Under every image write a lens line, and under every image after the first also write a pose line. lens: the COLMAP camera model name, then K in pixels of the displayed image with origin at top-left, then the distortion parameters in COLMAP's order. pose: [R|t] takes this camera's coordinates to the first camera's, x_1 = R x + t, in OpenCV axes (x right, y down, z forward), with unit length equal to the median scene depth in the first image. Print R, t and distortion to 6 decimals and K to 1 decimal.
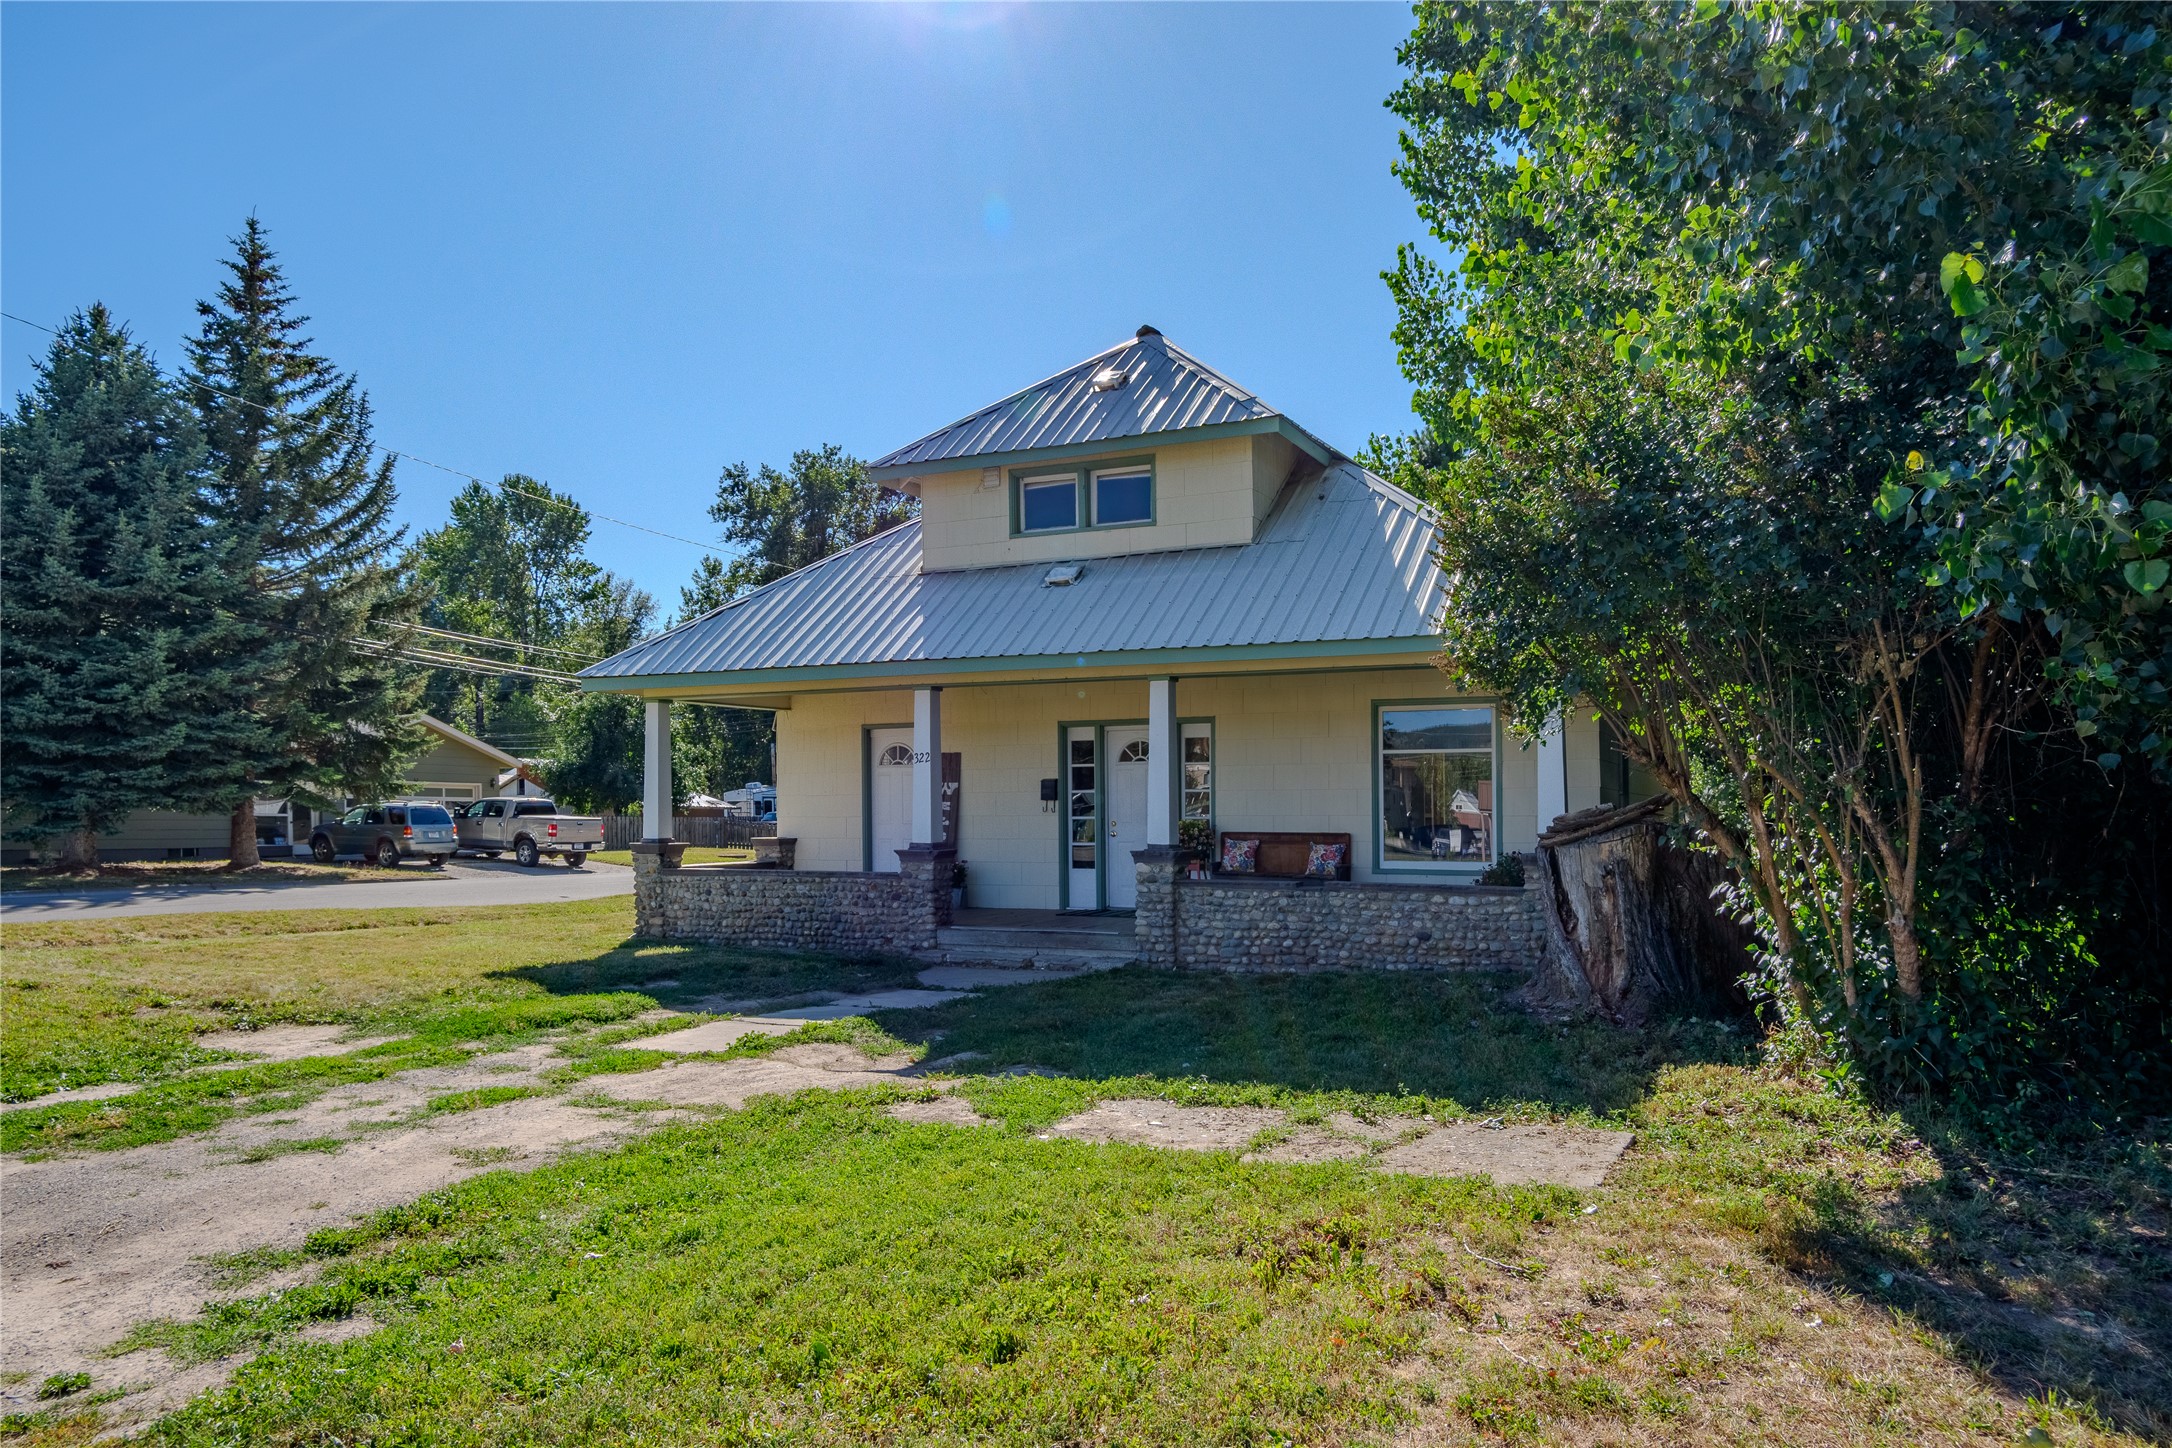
lens RADIAL K [[1488.1, 0, 1103.1], [0, 1488.1, 804.4], [0, 0, 1]] dist [-0.022546, -0.000257]
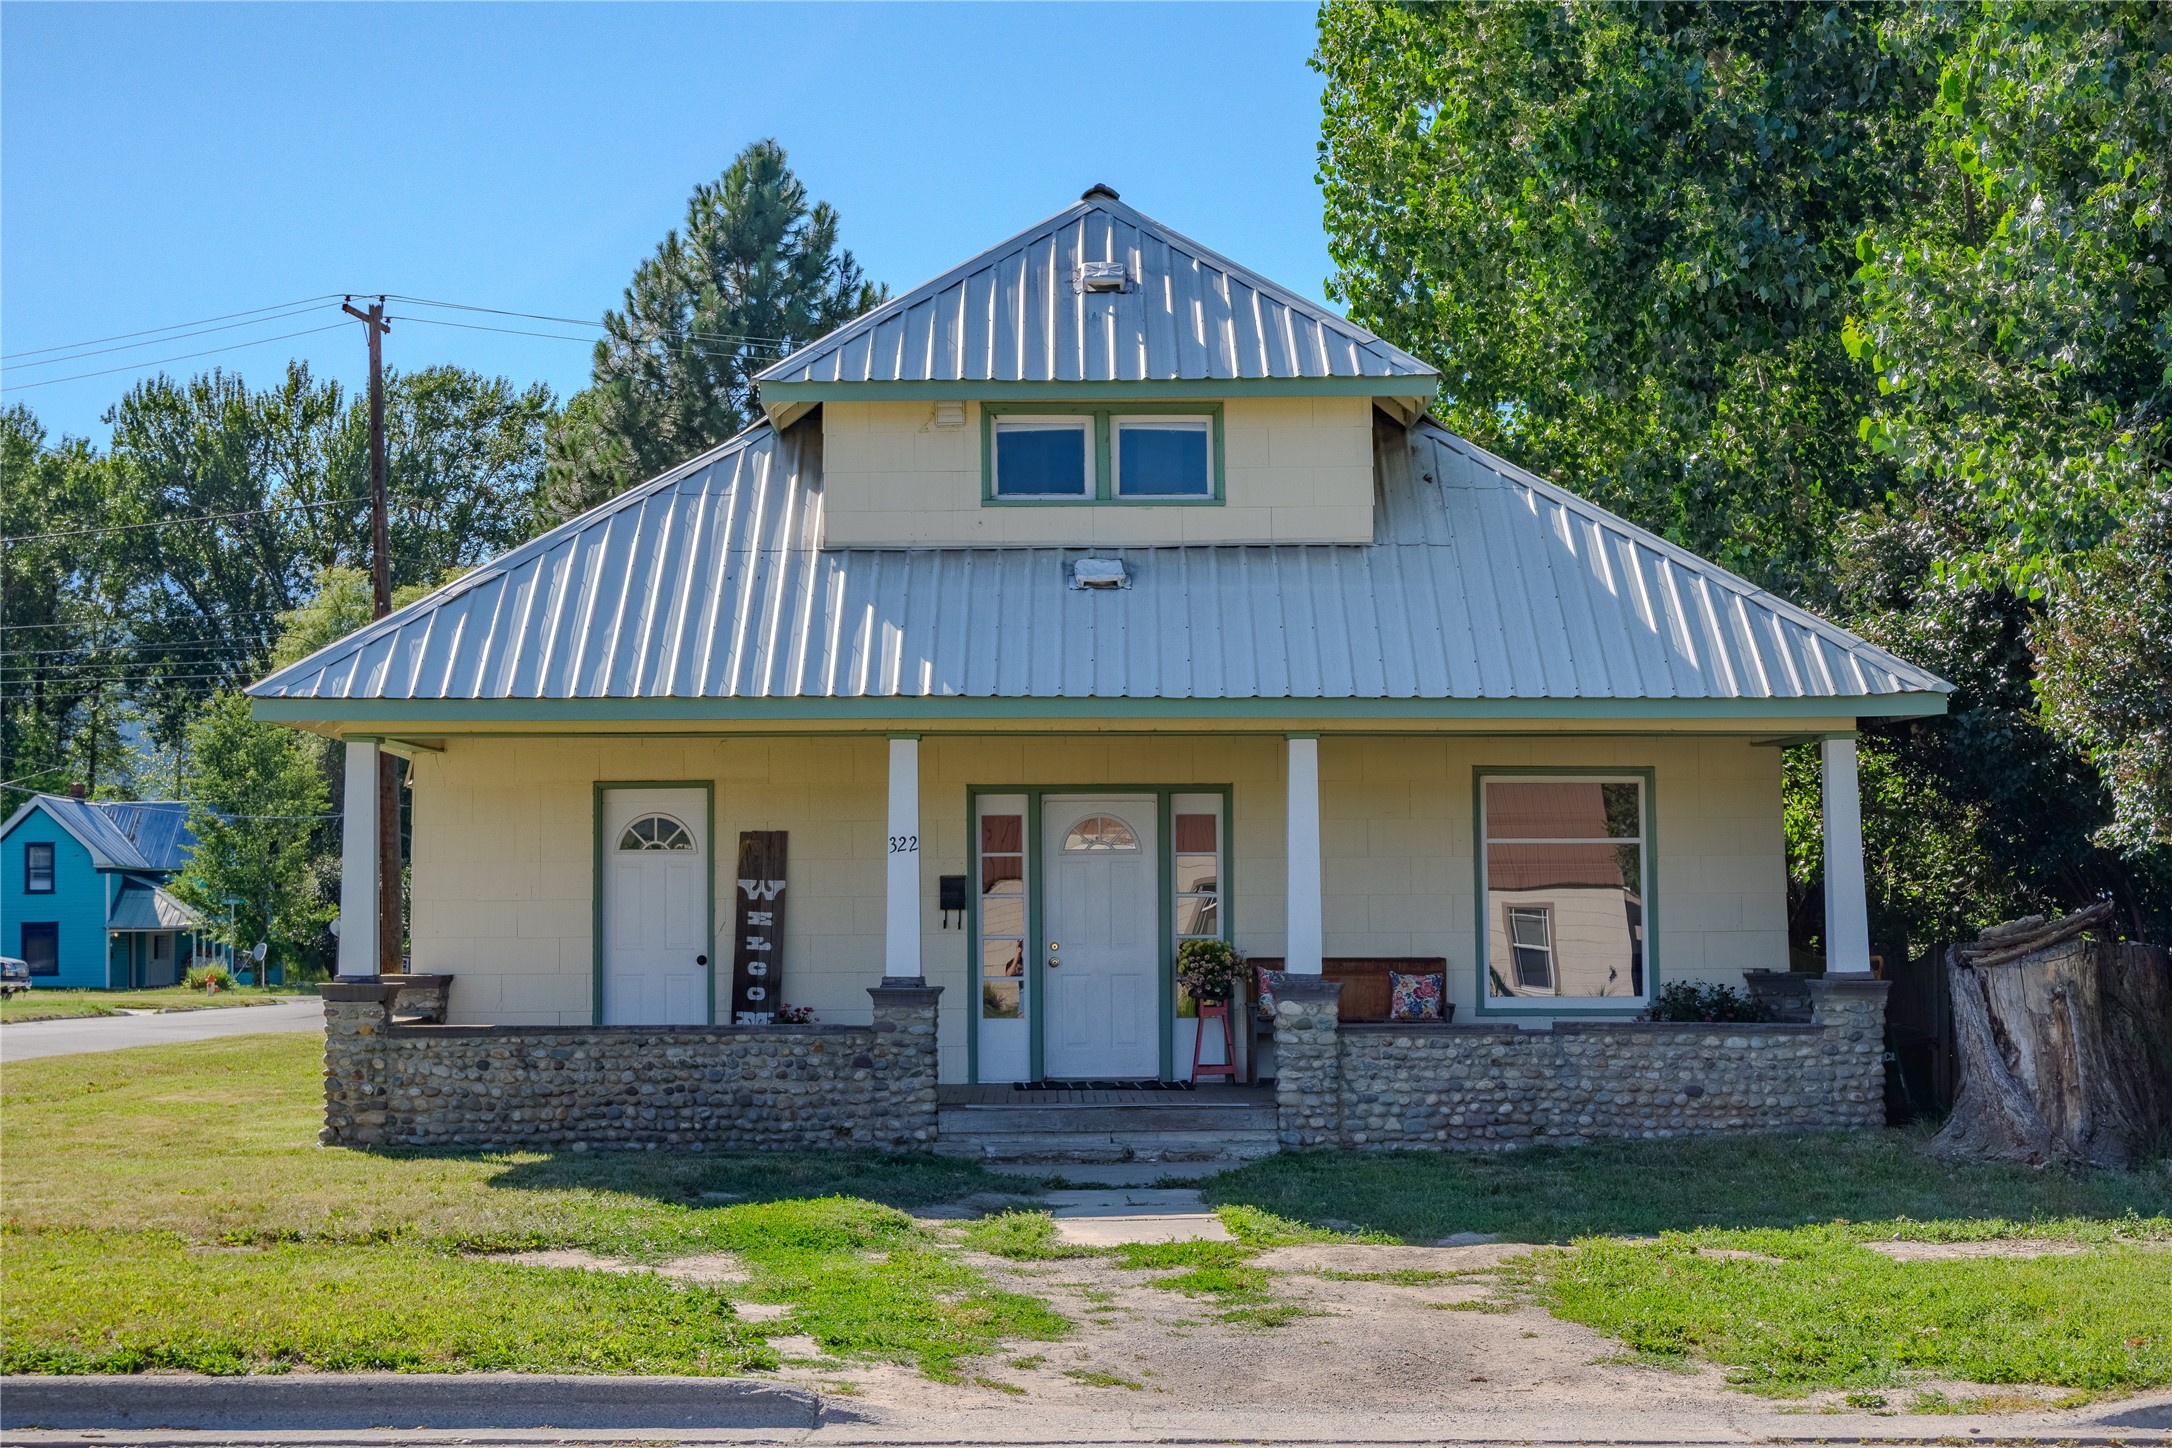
lens RADIAL K [[3227.7, 0, 1082.2], [0, 3227.7, 708.7], [0, 0, 1]] dist [-0.012507, 0.000000]
pose [[0.898622, 0.027354, 0.437870, -0.720785], [0.000396, 0.998003, -0.063160, -0.001742], [-0.438723, 0.056931, 0.896817, -0.315253]]
